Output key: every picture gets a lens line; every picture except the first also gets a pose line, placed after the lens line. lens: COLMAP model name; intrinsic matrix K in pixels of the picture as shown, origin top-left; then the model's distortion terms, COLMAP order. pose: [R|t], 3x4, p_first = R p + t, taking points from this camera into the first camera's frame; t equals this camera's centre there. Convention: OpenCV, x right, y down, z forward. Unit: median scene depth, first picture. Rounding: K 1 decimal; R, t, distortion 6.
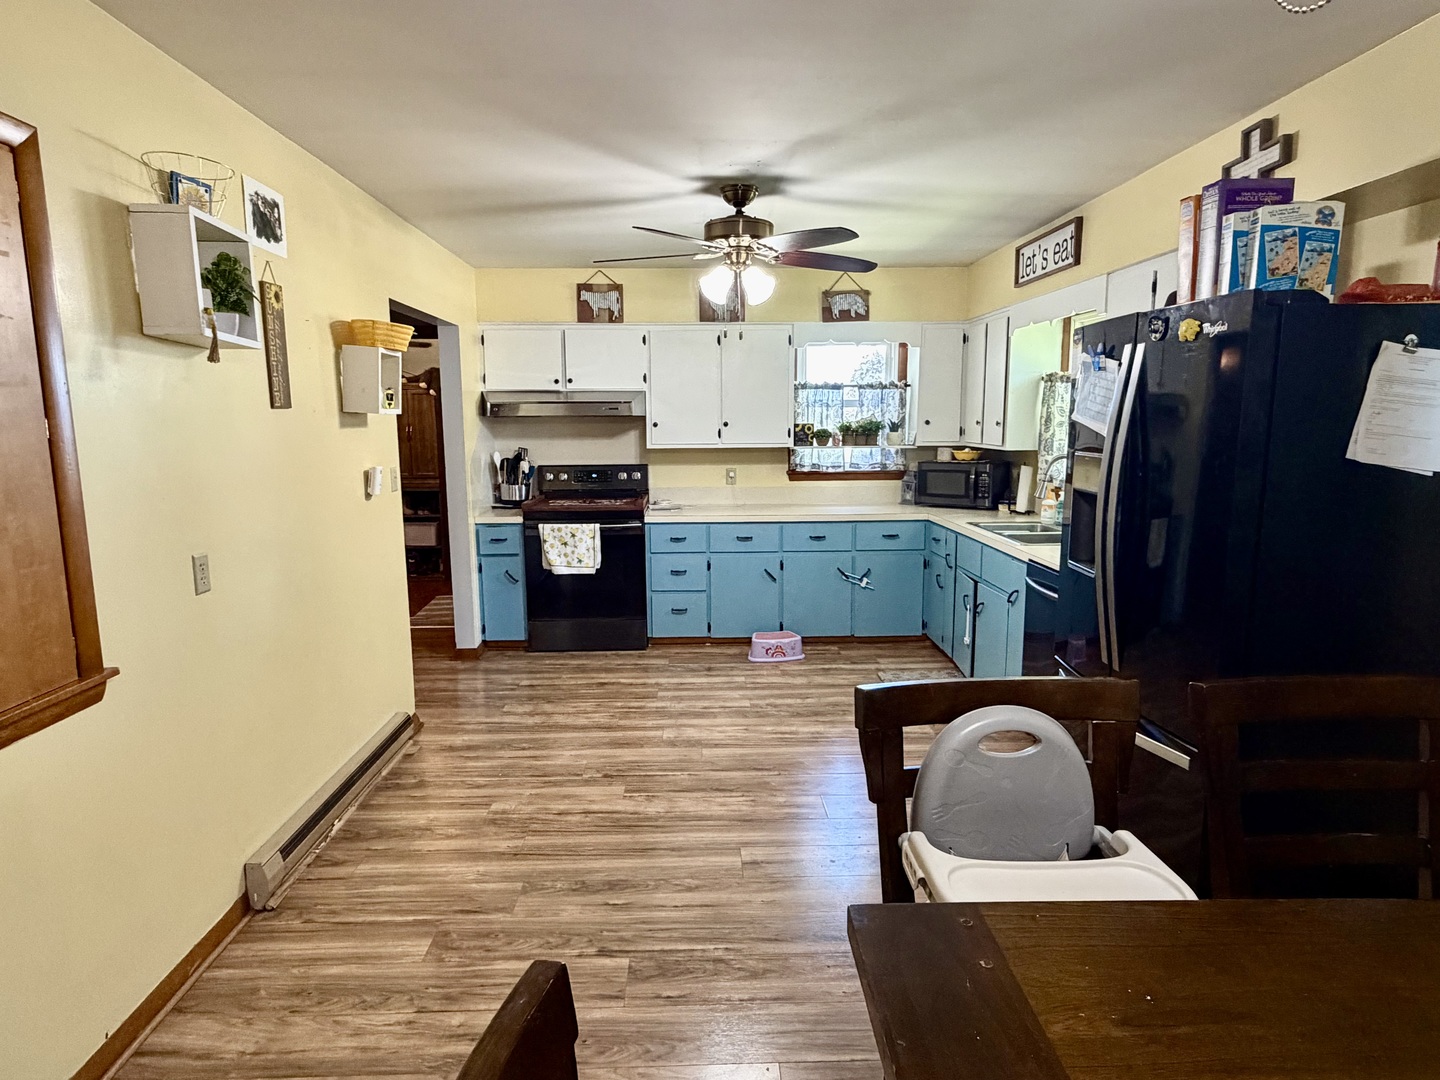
lens RADIAL K [[836.7, 0, 718.5], [0, 836.7, 541.9], [0, 0, 1]] dist [-0.002668, -0.000701]
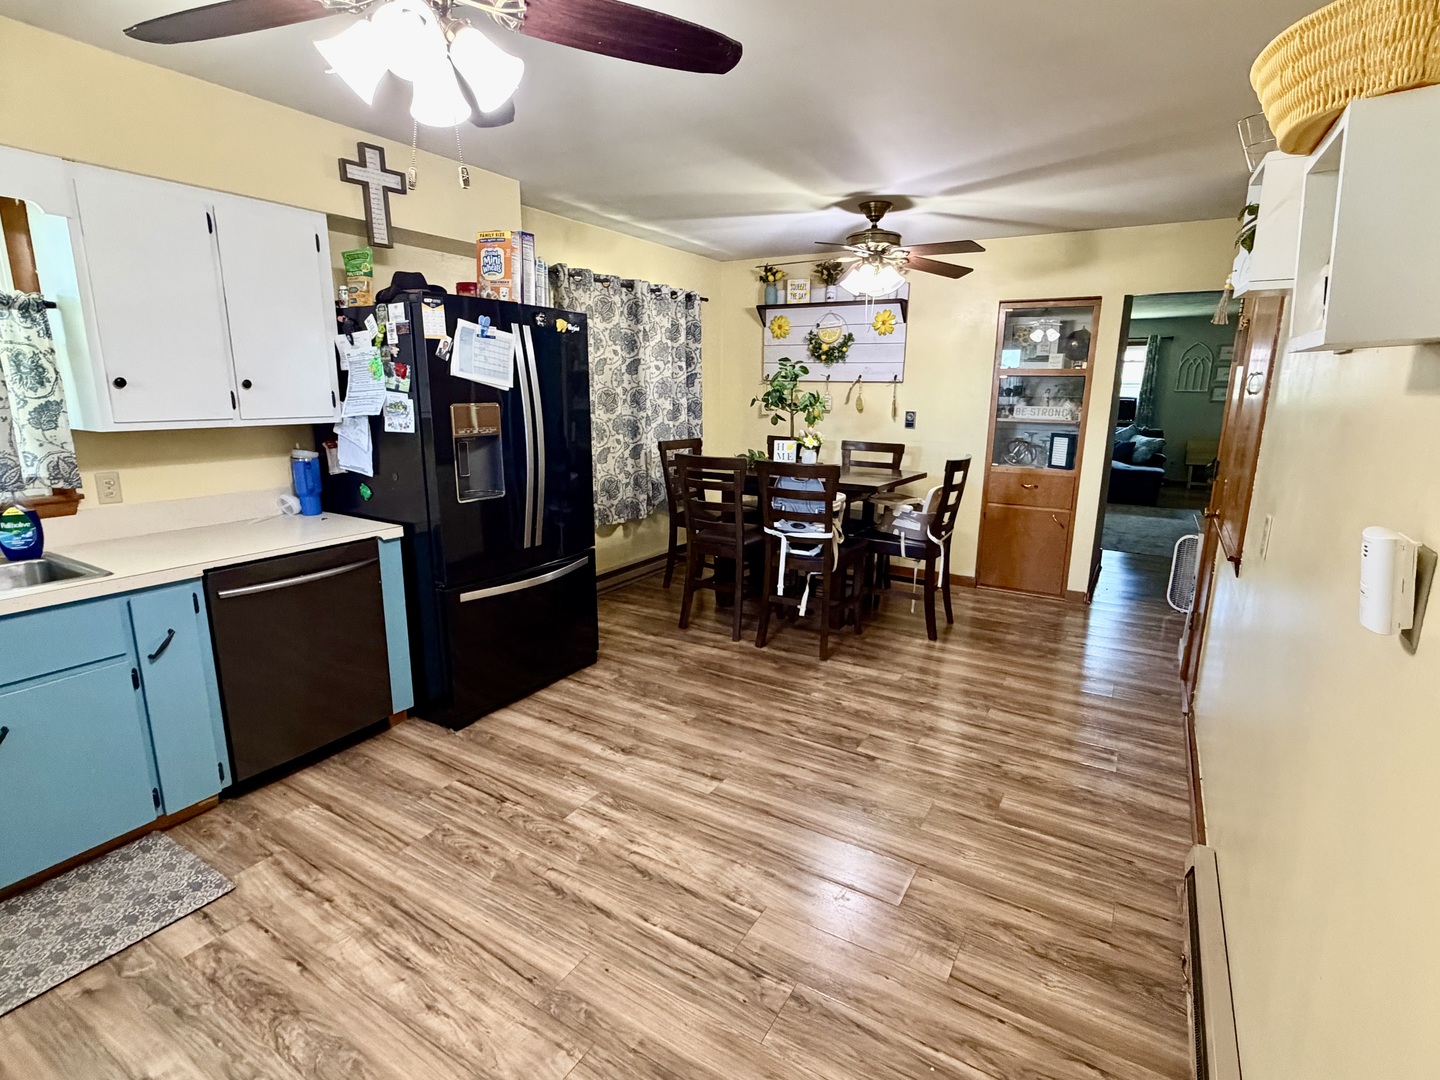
lens RADIAL K [[710.4, 0, 718.3], [0, 710.4, 539.8], [0, 0, 1]] dist [0.001949, 0.000103]
pose [[-0.839912, -0.120227, 0.529239, -0.427641], [0.074220, 0.940548, 0.331451, -0.232163], [-0.537624, 0.317670, -0.781054, 1.634795]]
